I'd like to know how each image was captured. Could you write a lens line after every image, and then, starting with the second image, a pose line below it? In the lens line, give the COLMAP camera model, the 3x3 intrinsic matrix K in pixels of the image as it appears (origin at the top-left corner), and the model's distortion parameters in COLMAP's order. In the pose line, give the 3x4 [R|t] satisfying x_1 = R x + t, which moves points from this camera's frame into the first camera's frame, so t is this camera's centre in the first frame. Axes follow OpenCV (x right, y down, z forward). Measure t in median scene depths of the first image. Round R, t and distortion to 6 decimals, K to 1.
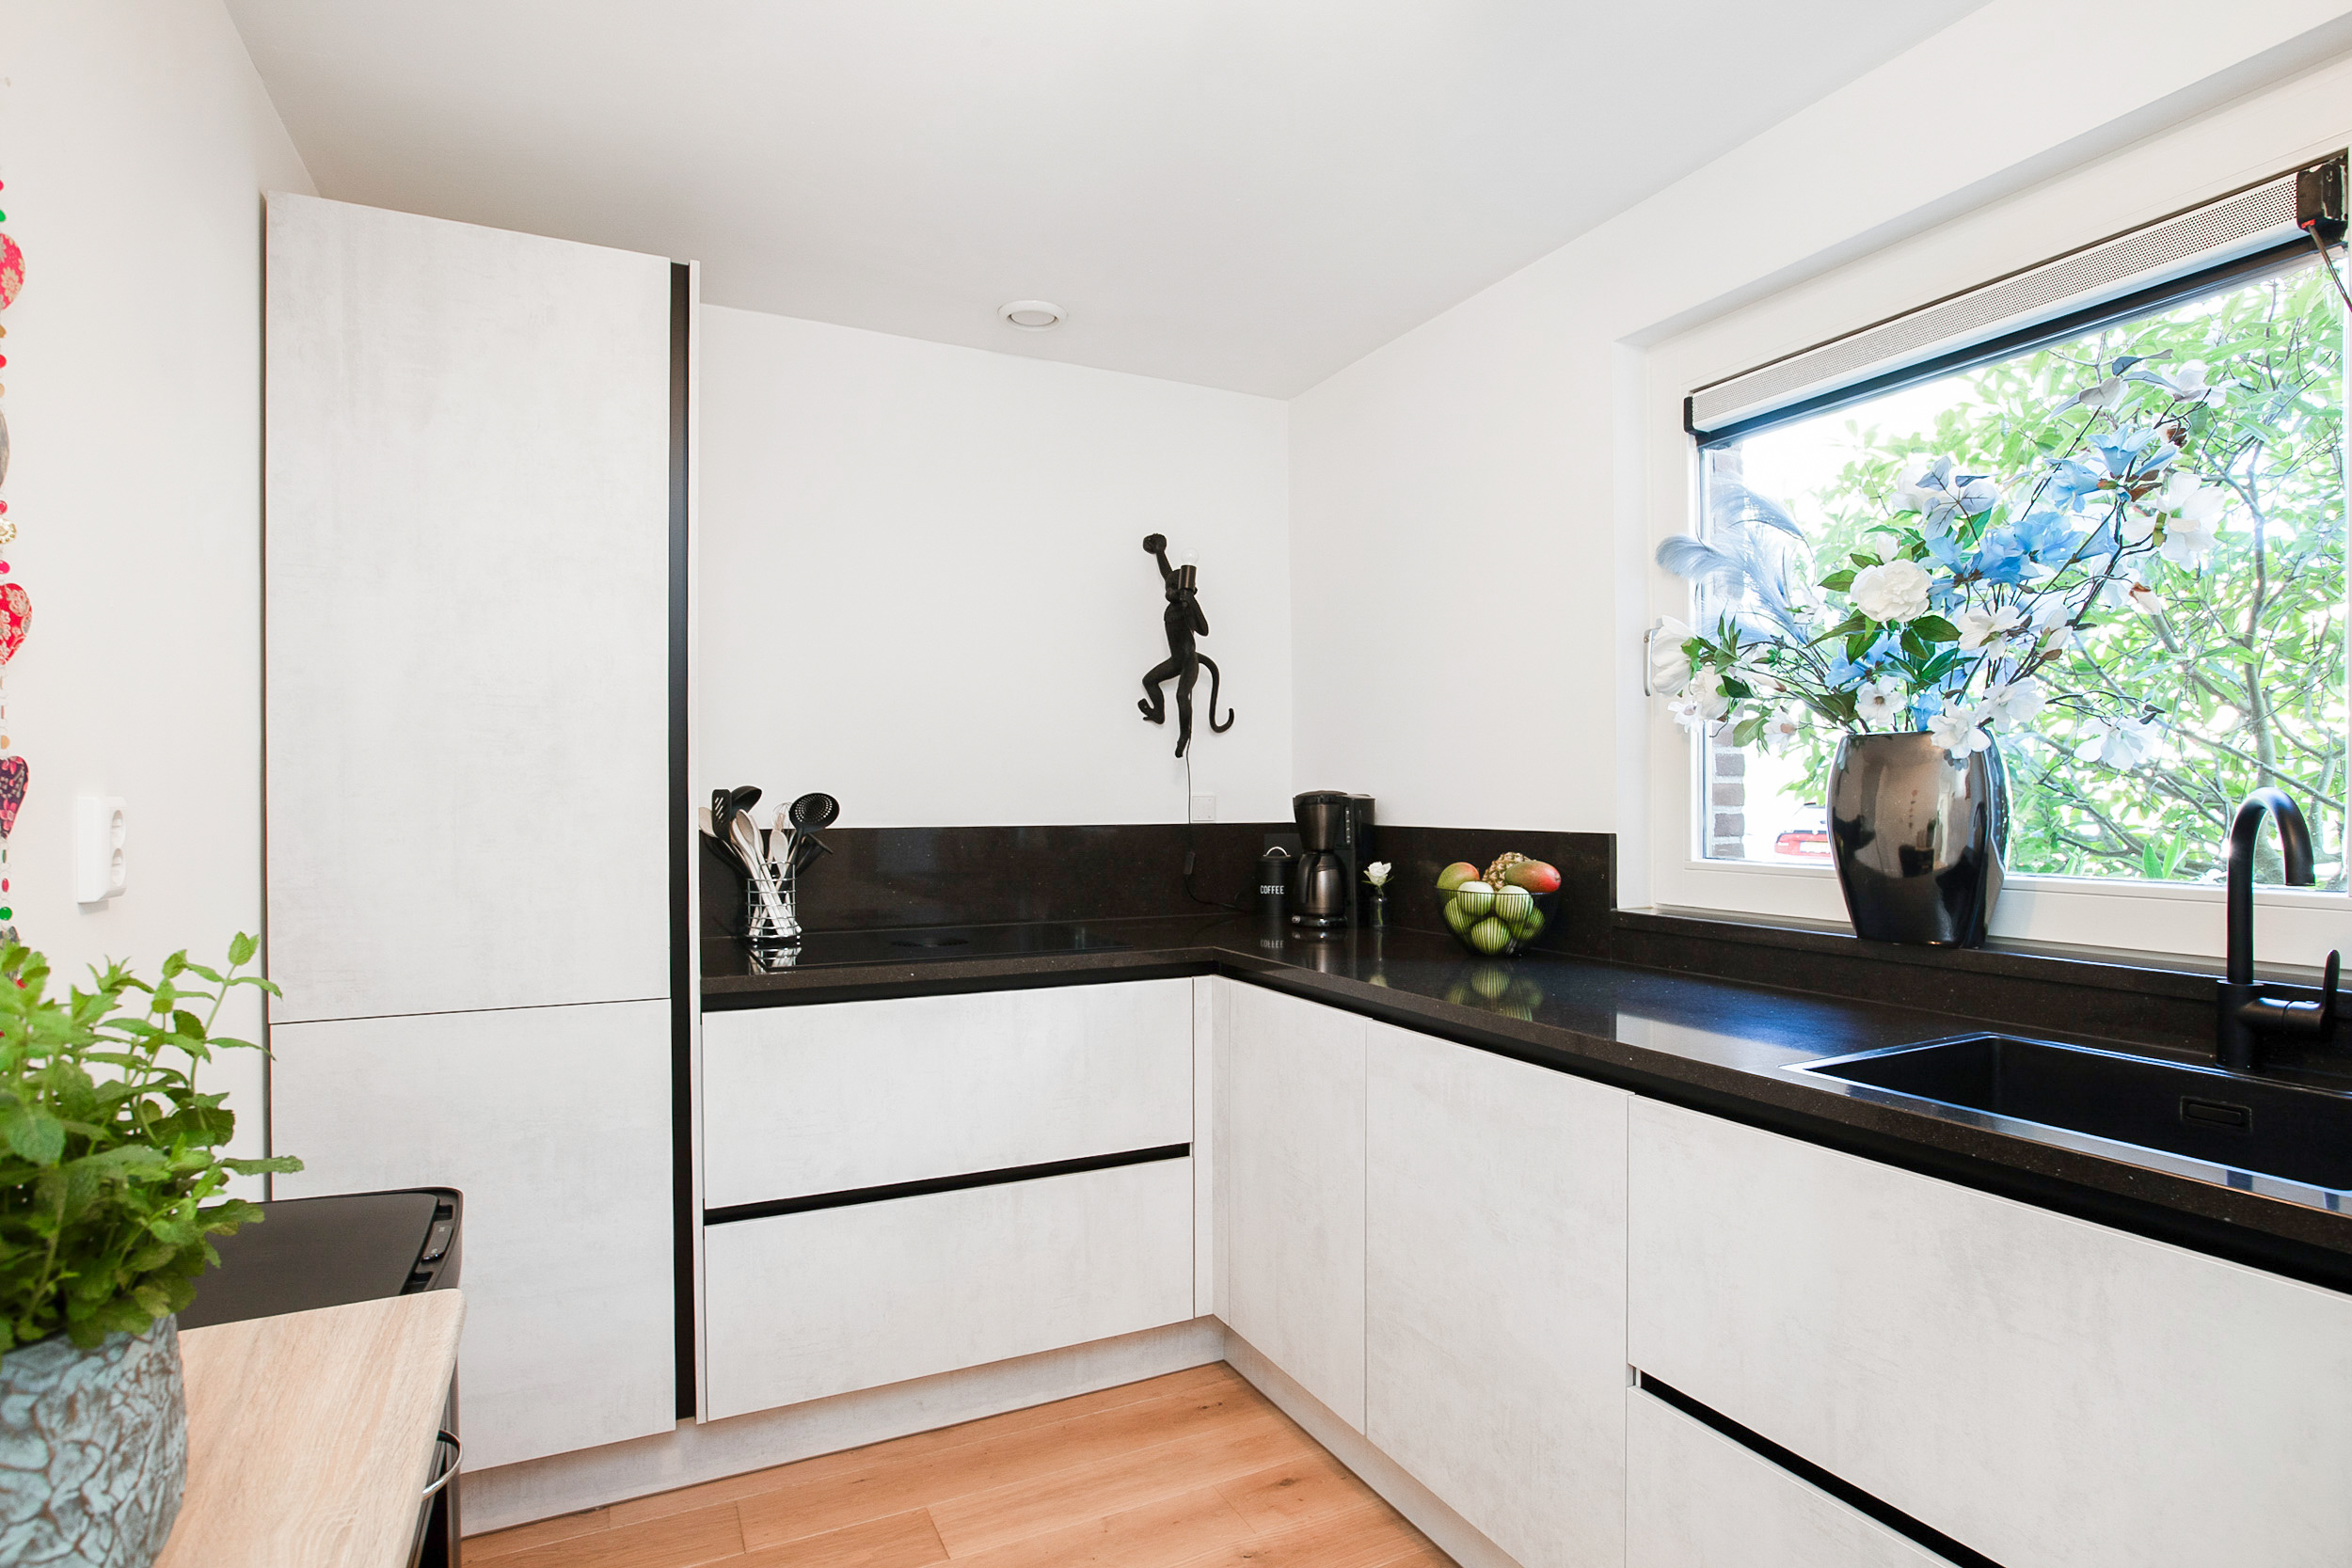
lens RADIAL K [[1195.6, 0, 1179.5], [0, 1195.6, 801.2], [0, 0, 1]] dist [-0.063679, 0.030511]
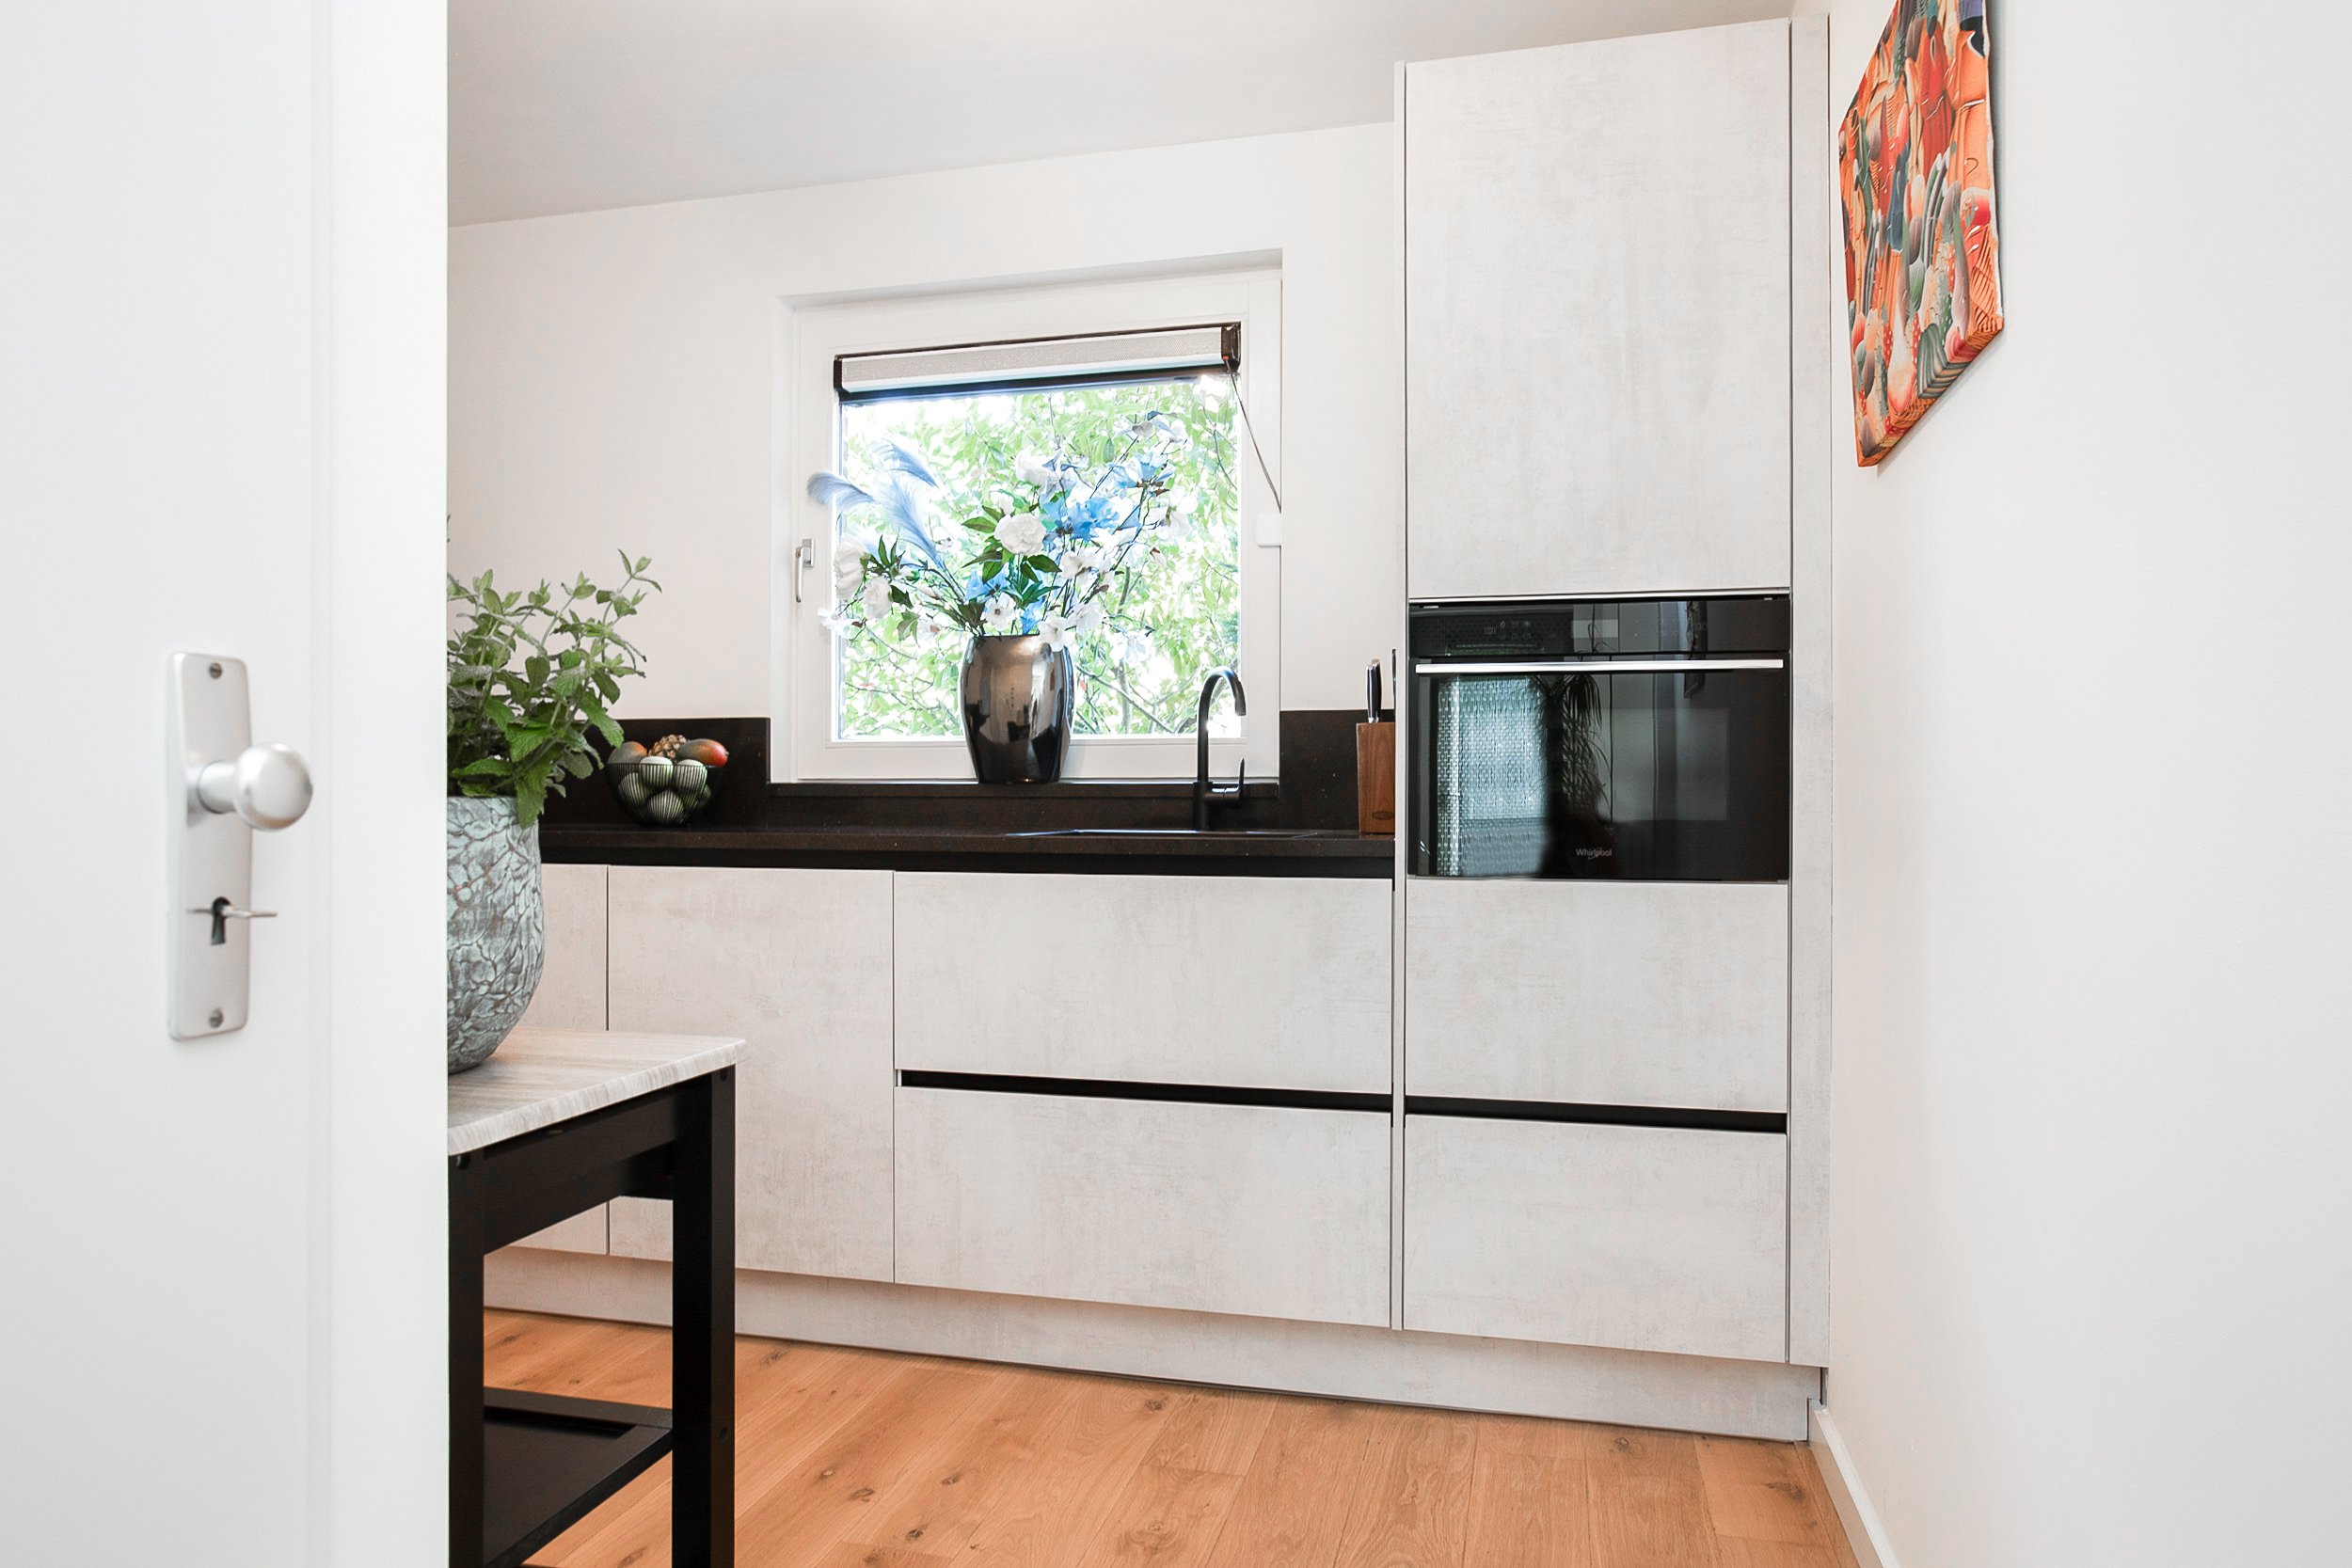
lens RADIAL K [[1517.2, 0, 1147.1], [0, 1517.2, 813.4], [0, 0, 1]] dist [-0.035461, 0.000031]
pose [[0.655383, 0.005492, 0.755276, -0.563872], [-0.002186, 0.999983, -0.005374, 0.141130], [-0.755293, 0.001871, 0.655384, -0.283716]]
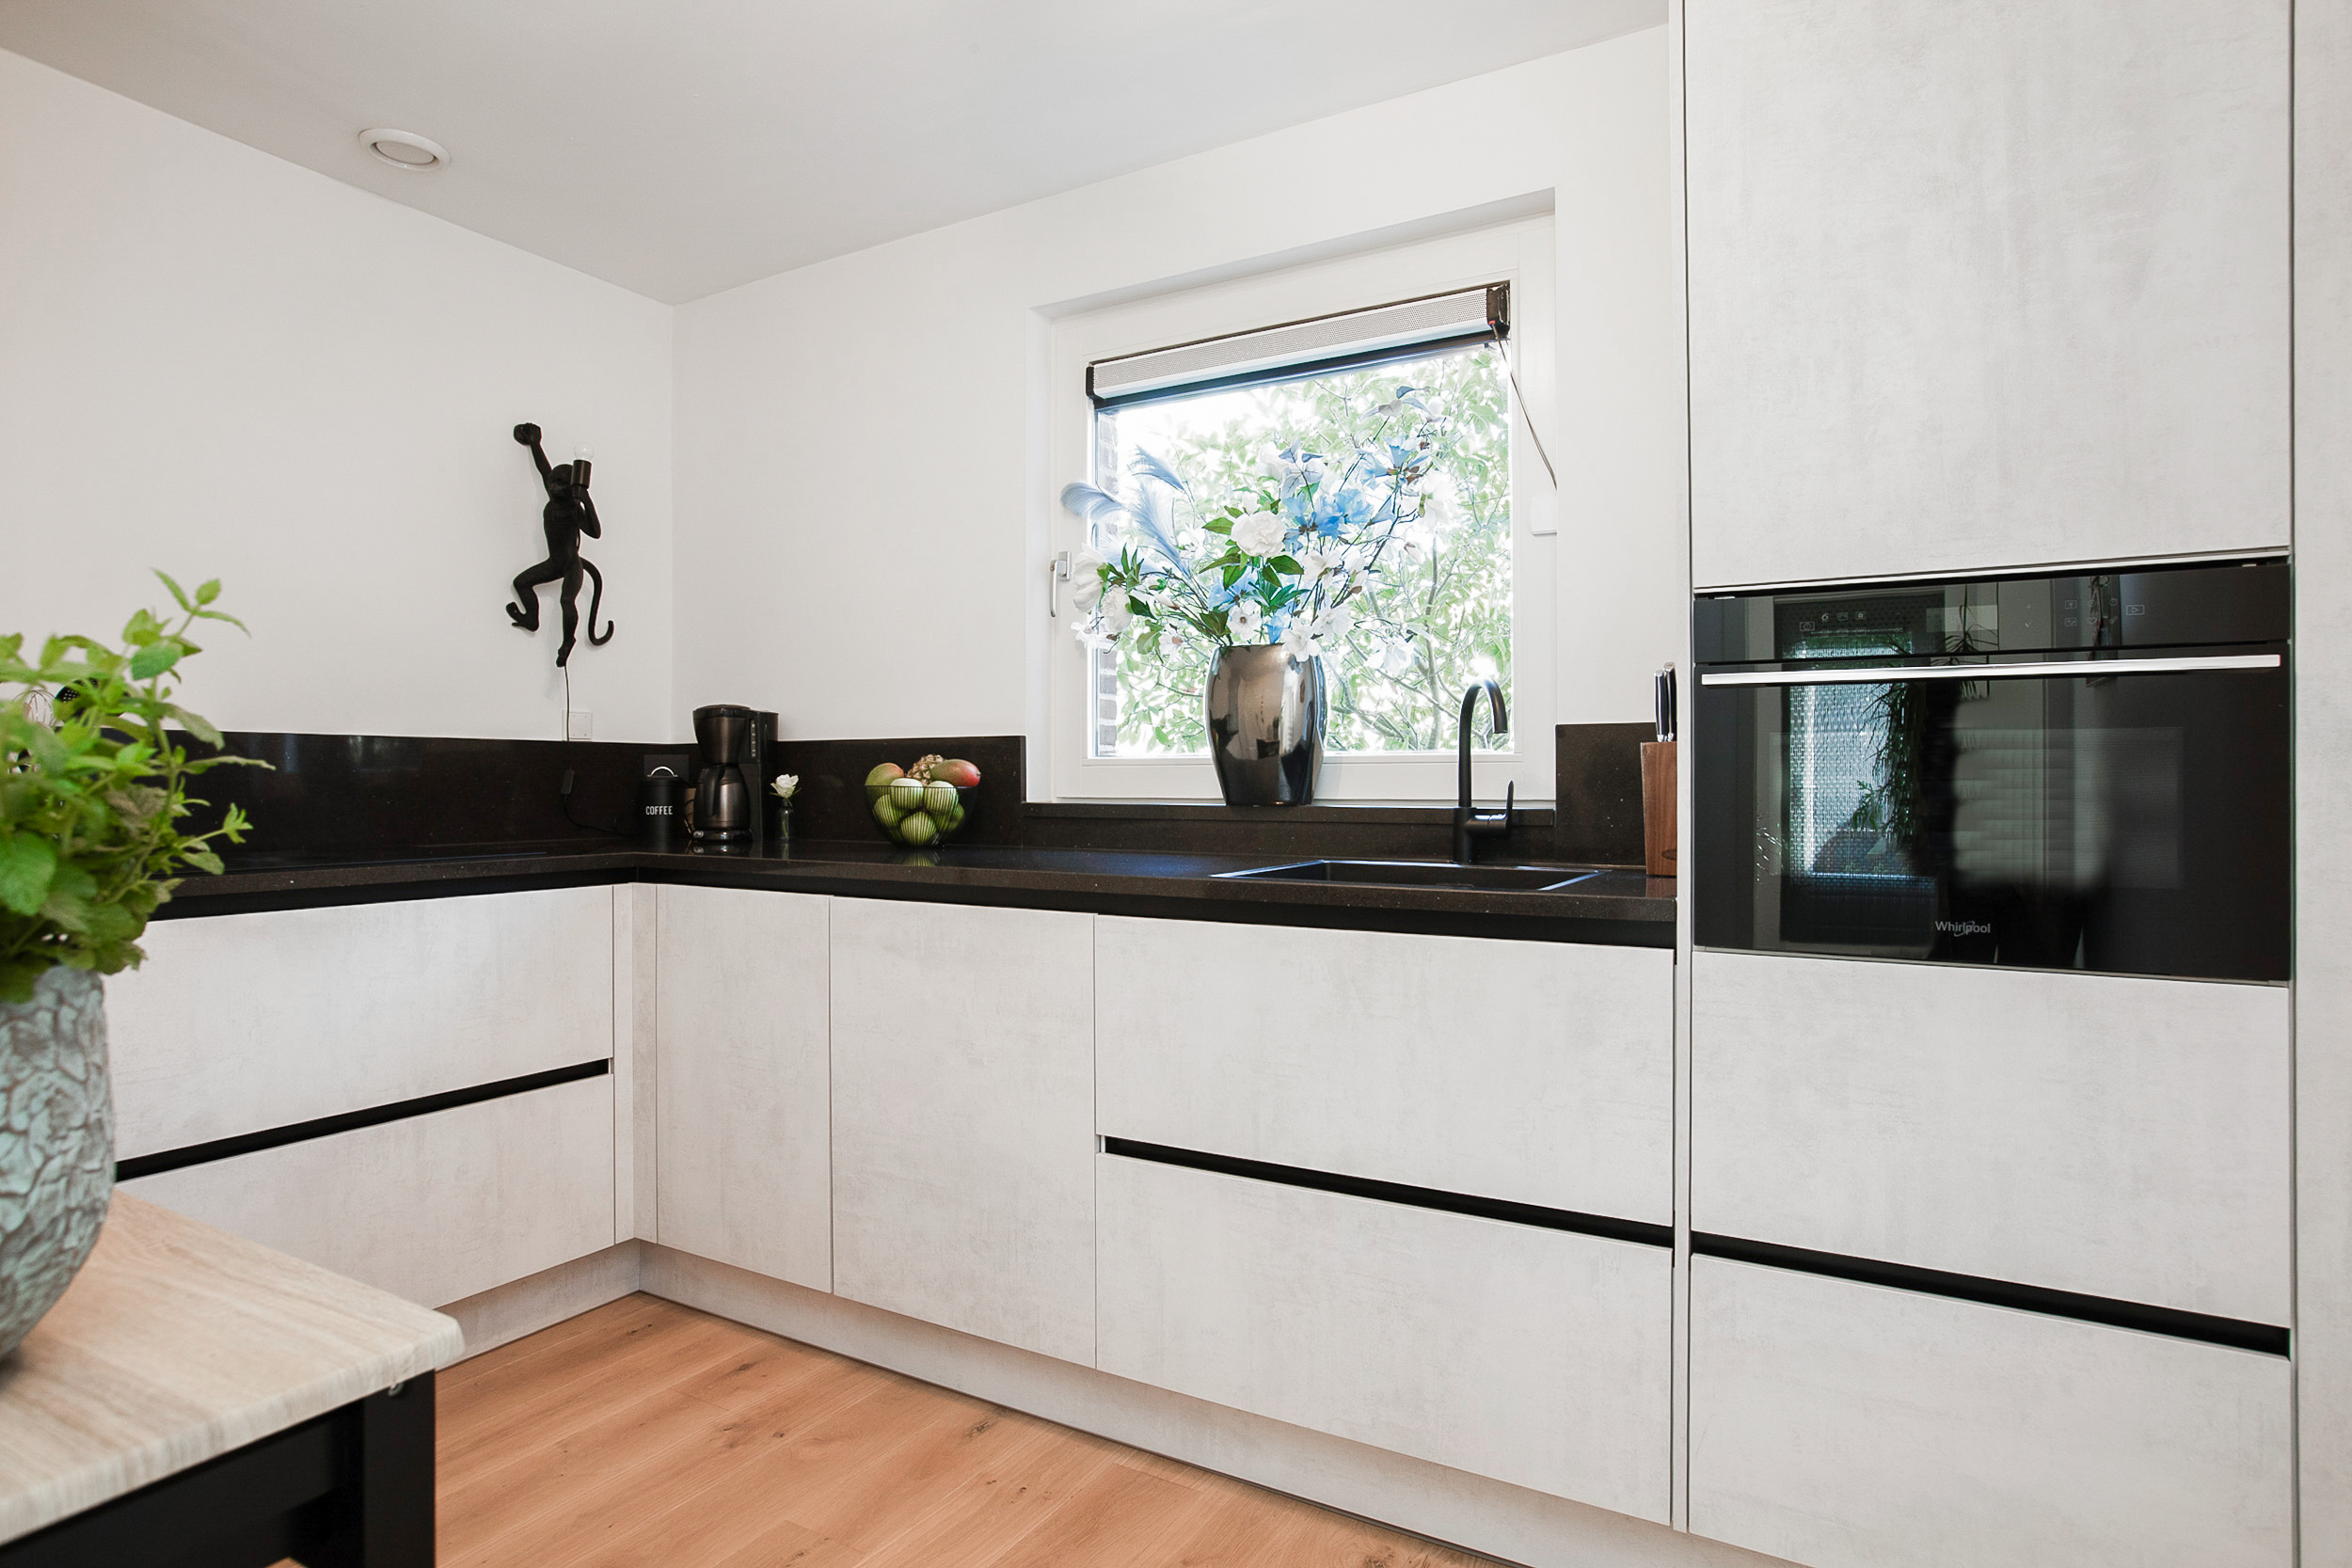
lens RADIAL K [[1282.9, 0, 1176.0], [0, 1282.9, 784.0], [0, 0, 1]] dist [-0.062397, 0.041043]
pose [[0.831956, 0.001988, 0.554839, -0.217739], [0.000894, 0.999987, -0.004923, 0.087850], [-0.554841, 0.004592, 0.831943, -0.123330]]
